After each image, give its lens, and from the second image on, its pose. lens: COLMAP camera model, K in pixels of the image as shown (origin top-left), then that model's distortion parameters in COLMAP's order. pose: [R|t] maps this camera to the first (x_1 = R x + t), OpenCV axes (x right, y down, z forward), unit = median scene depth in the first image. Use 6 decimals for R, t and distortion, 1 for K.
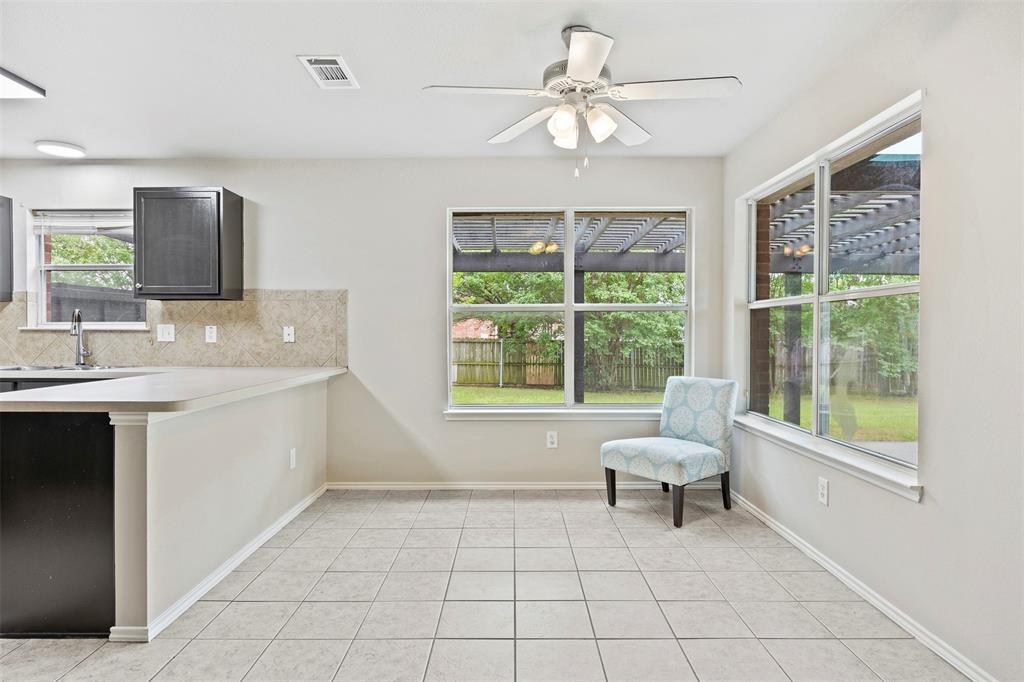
lens RADIAL K [[559.0, 0, 512.0], [0, 559.0, 341.0], [0, 0, 1]] dist [-0.034482, -0.000482]
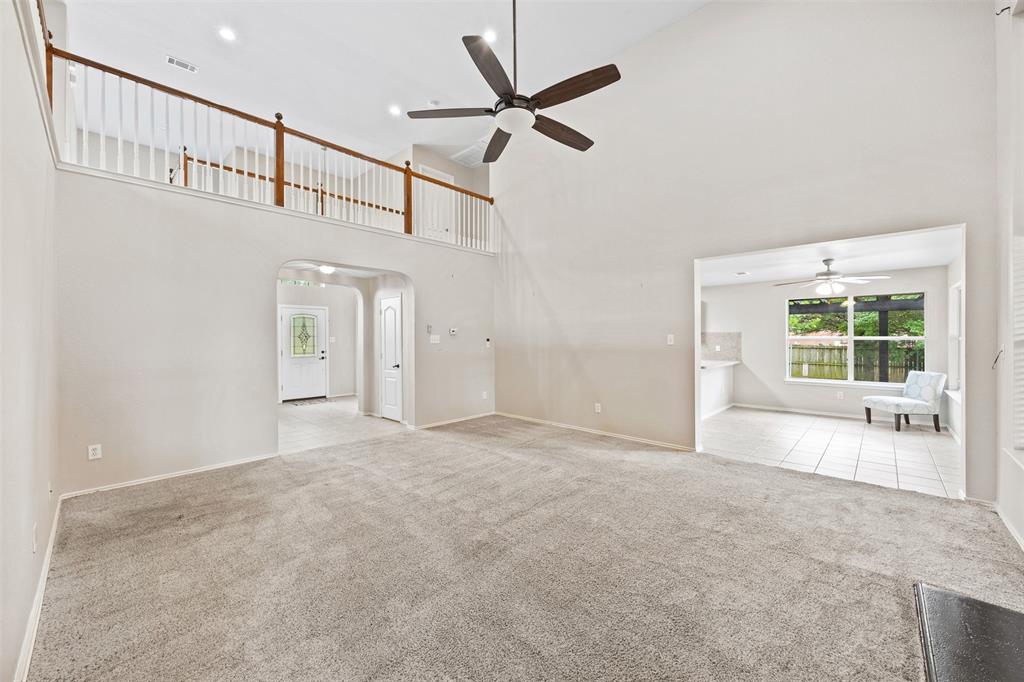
lens RADIAL K [[394.8, 0, 509.0], [0, 394.8, 336.8], [0, 0, 1]] dist [-0.001497, -0.000139]
pose [[0.721271, -0.006152, -0.692626, 0.220104], [-0.006380, 0.999859, -0.015524, -0.033214], [0.692624, 0.015616, 0.721130, -1.171258]]
